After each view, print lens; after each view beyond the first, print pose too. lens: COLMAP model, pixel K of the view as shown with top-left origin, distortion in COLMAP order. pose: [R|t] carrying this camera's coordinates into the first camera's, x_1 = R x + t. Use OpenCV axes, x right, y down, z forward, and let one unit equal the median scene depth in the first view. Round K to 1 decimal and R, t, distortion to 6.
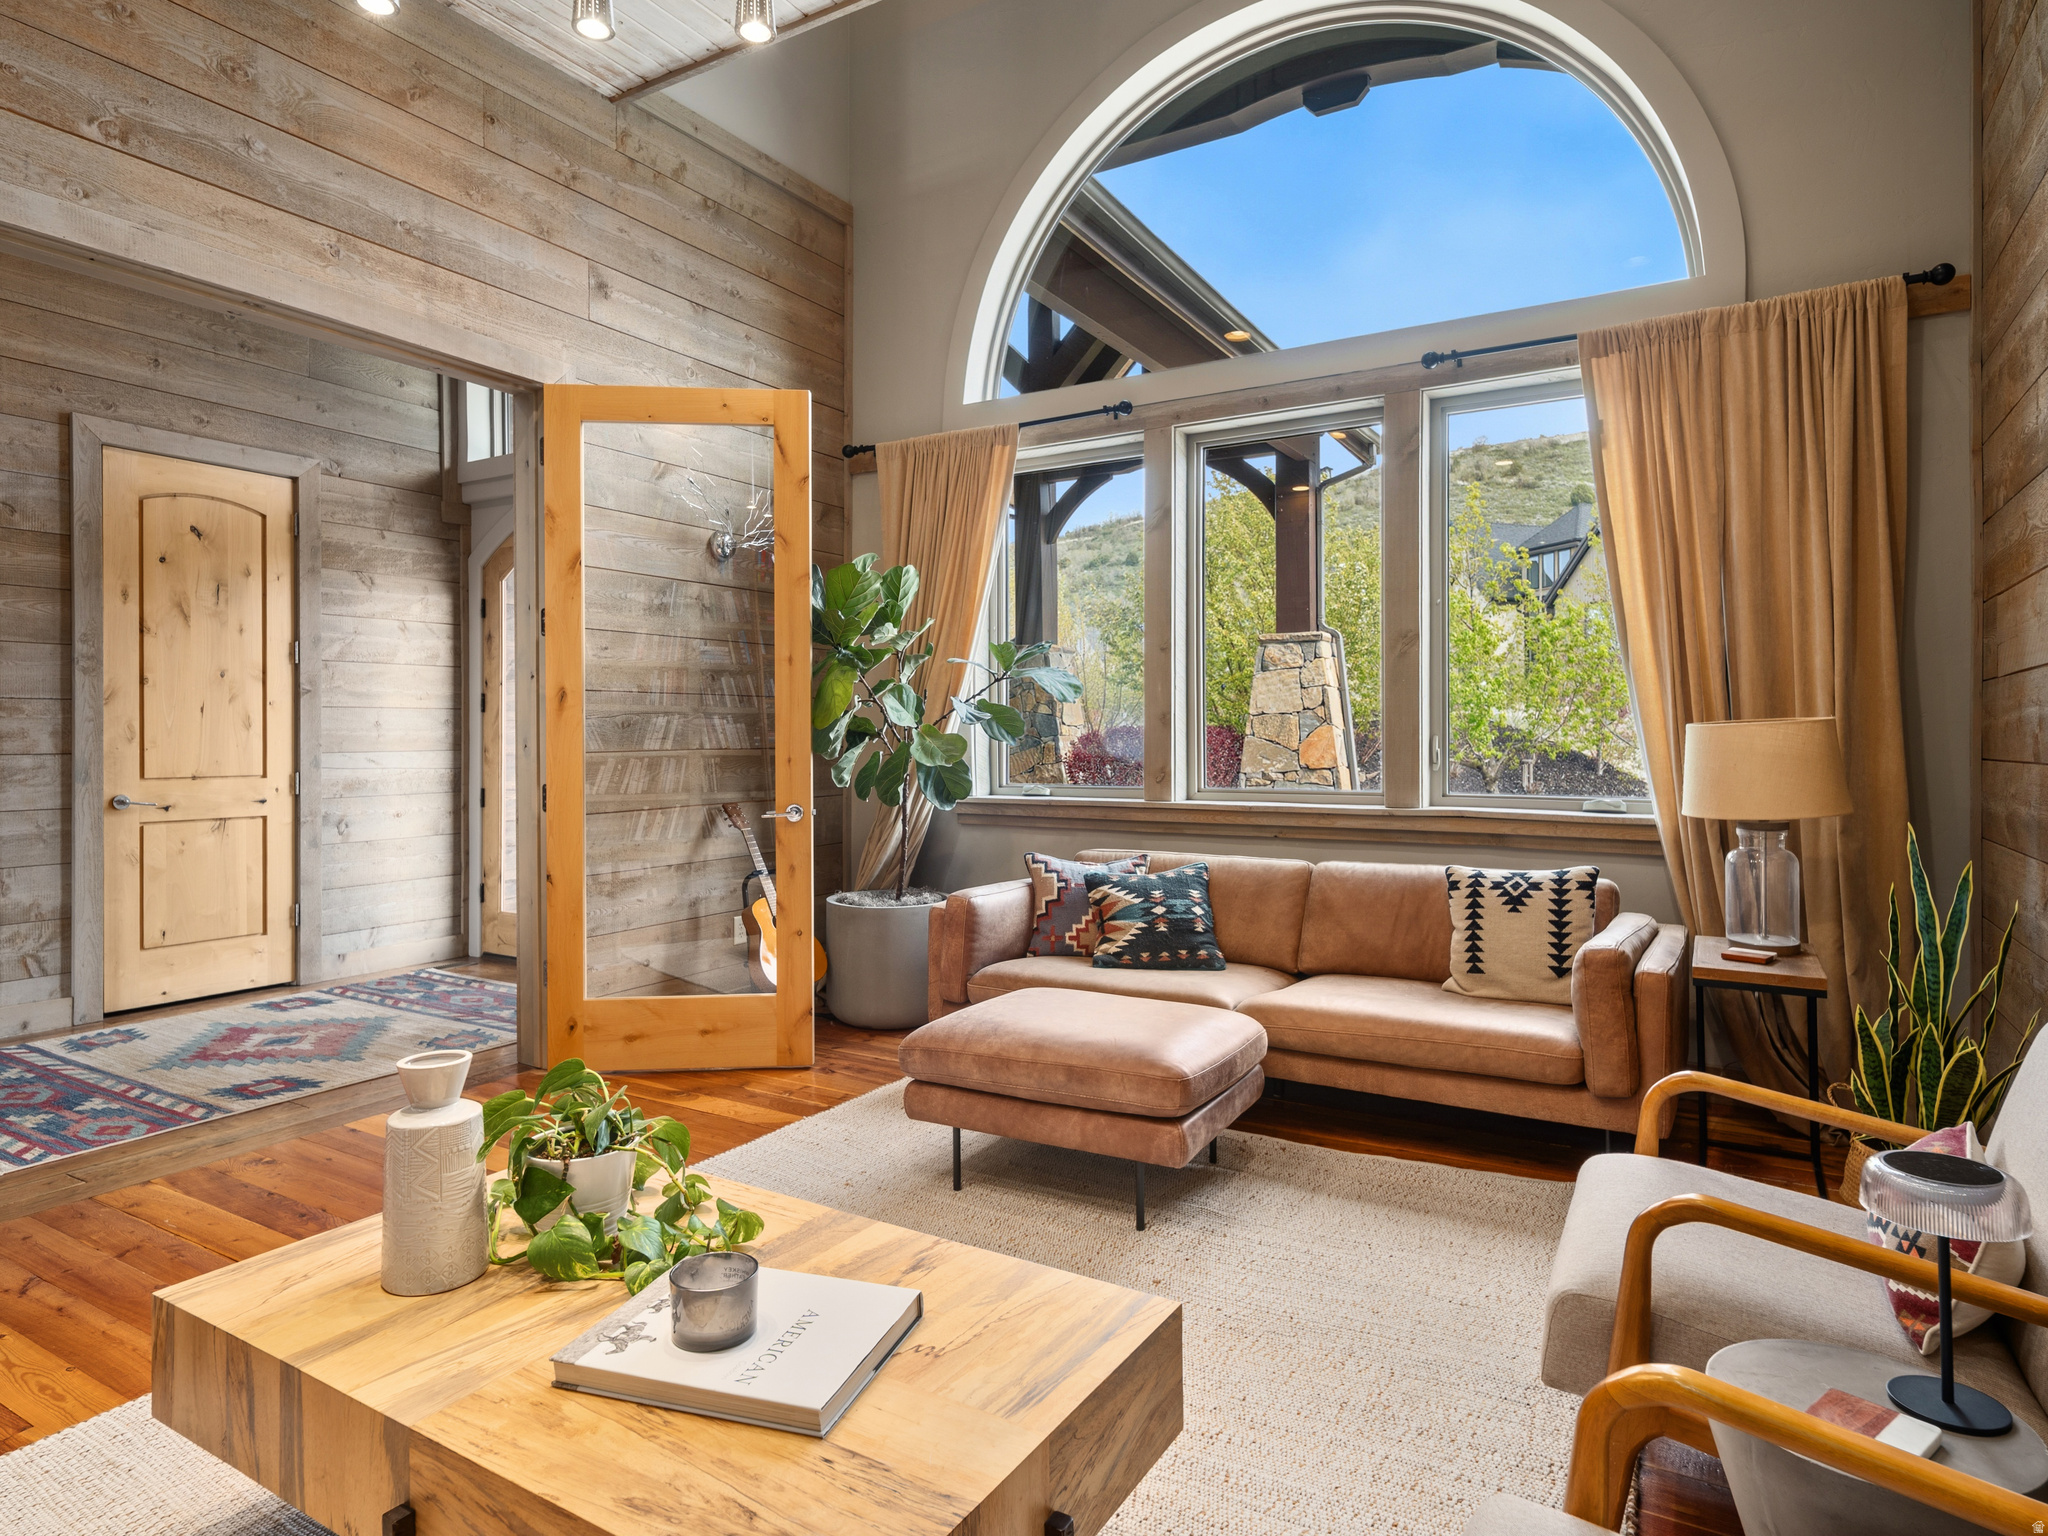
lens RADIAL K [[1147.8, 0, 1022.9], [0, 1147.8, 753.6], [0, 0, 1]] dist [0.024360, 0.000059]
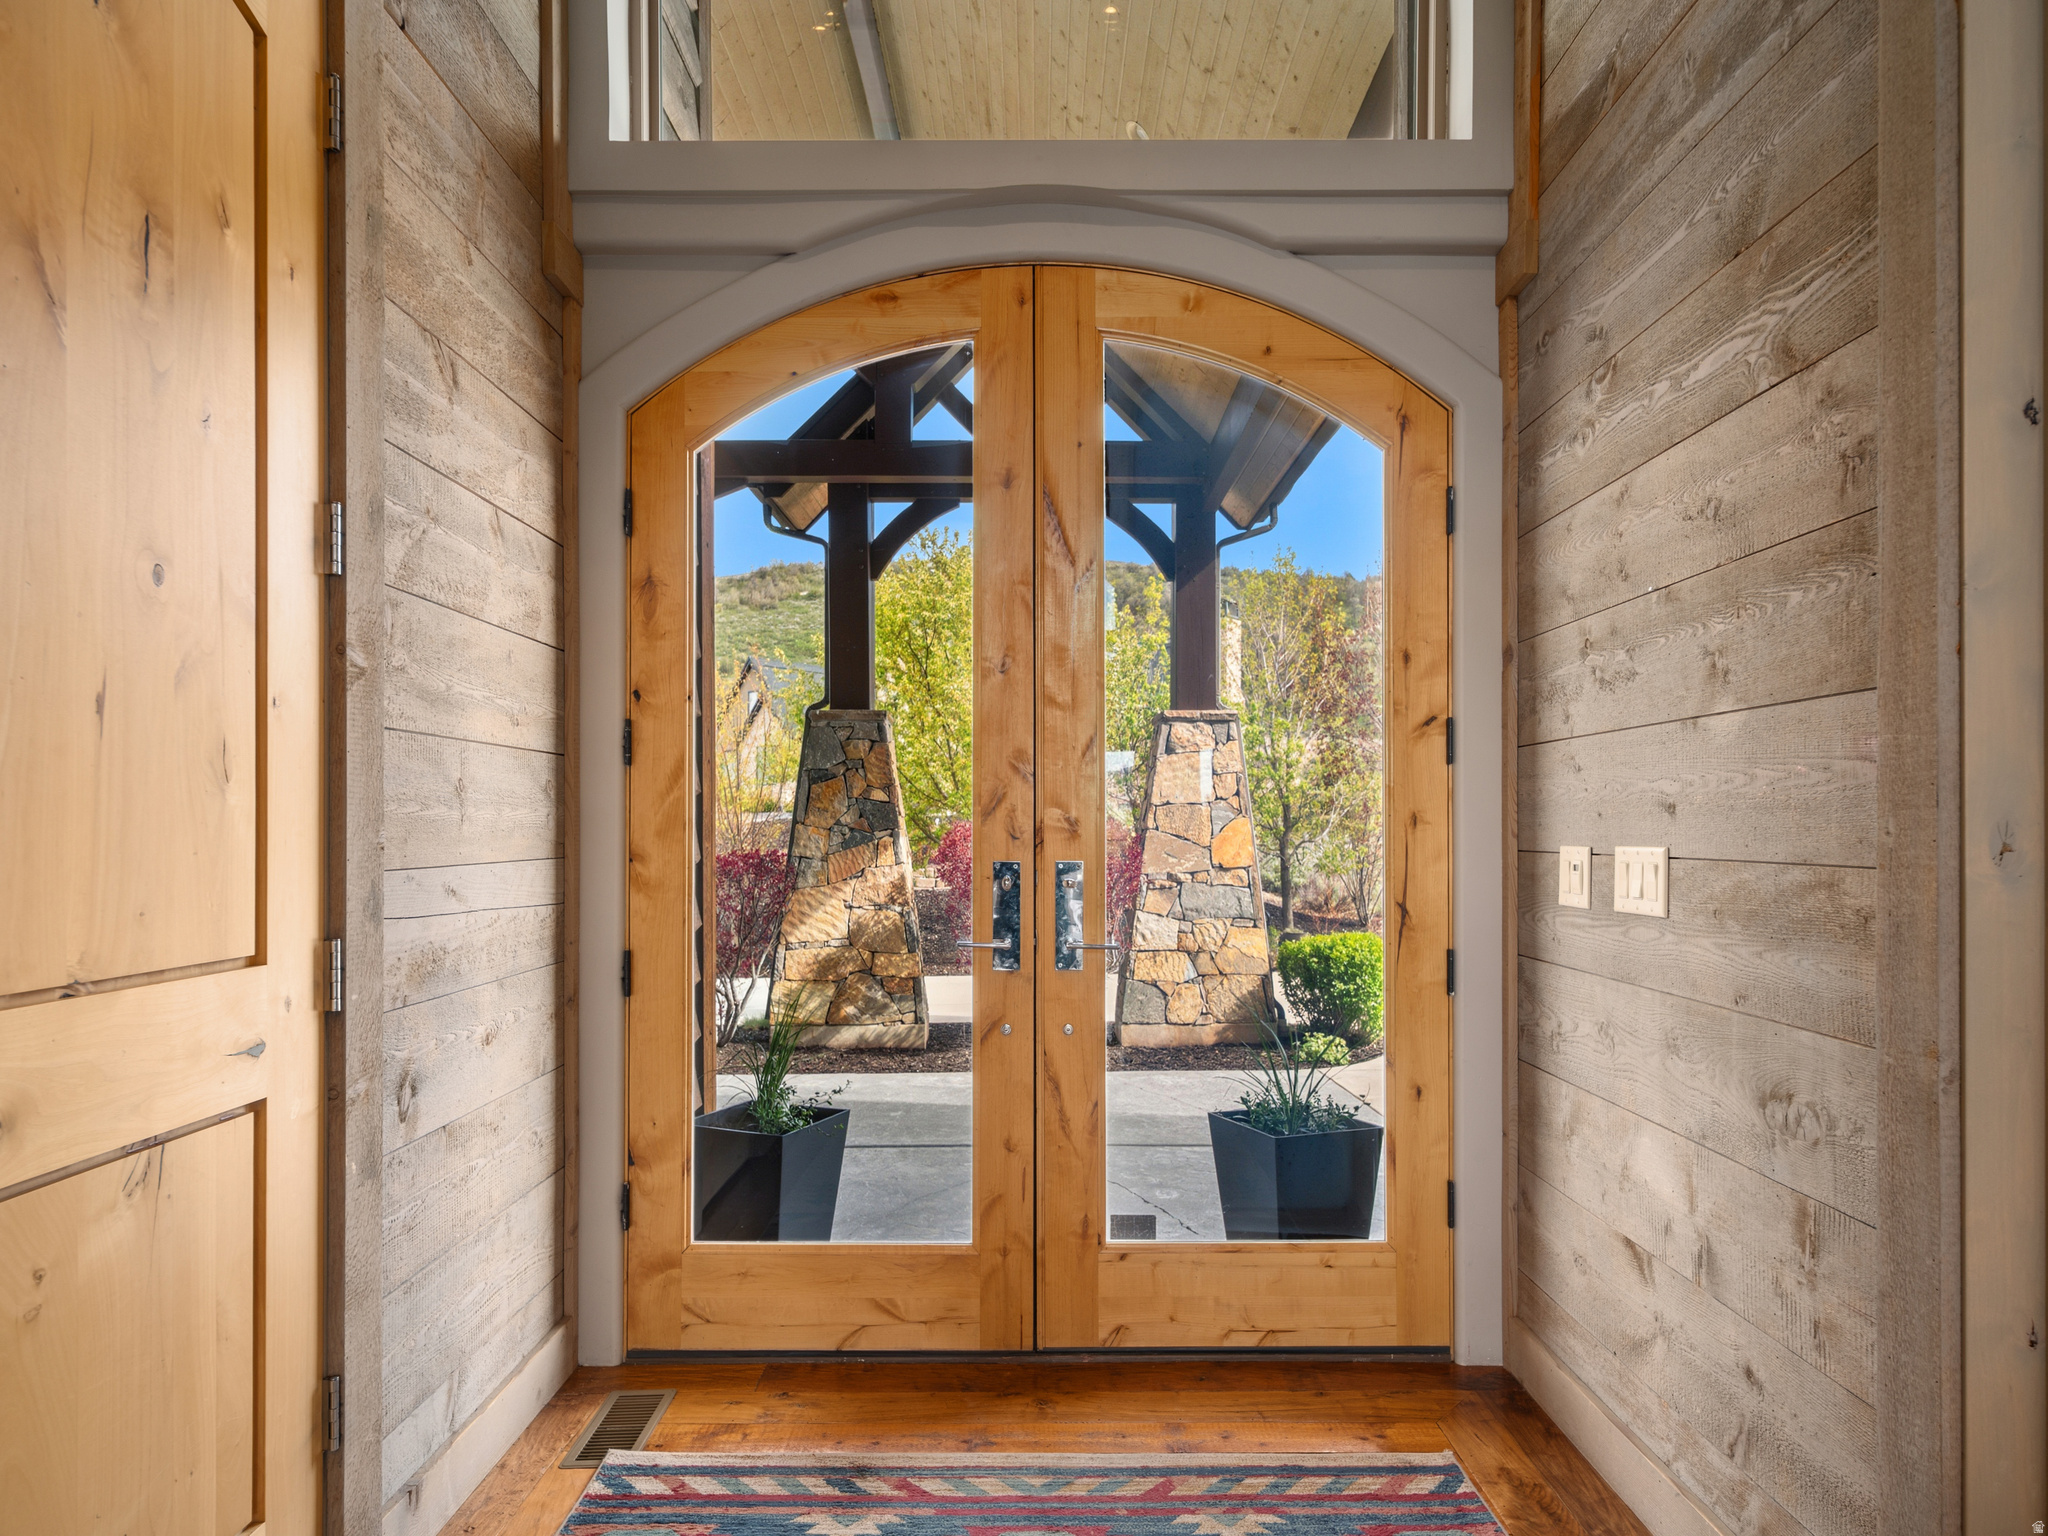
lens RADIAL K [[1147.8, 0, 1037.2], [0, 1147.8, 838.5], [0, 0, 1]] dist [0.024360, 0.000059]
pose [[0.859841, -0.001394, 0.510560, -0.550627], [0.006083, 0.999953, -0.007514, -0.005850], [-0.510525, 0.009567, 0.859809, 0.571792]]
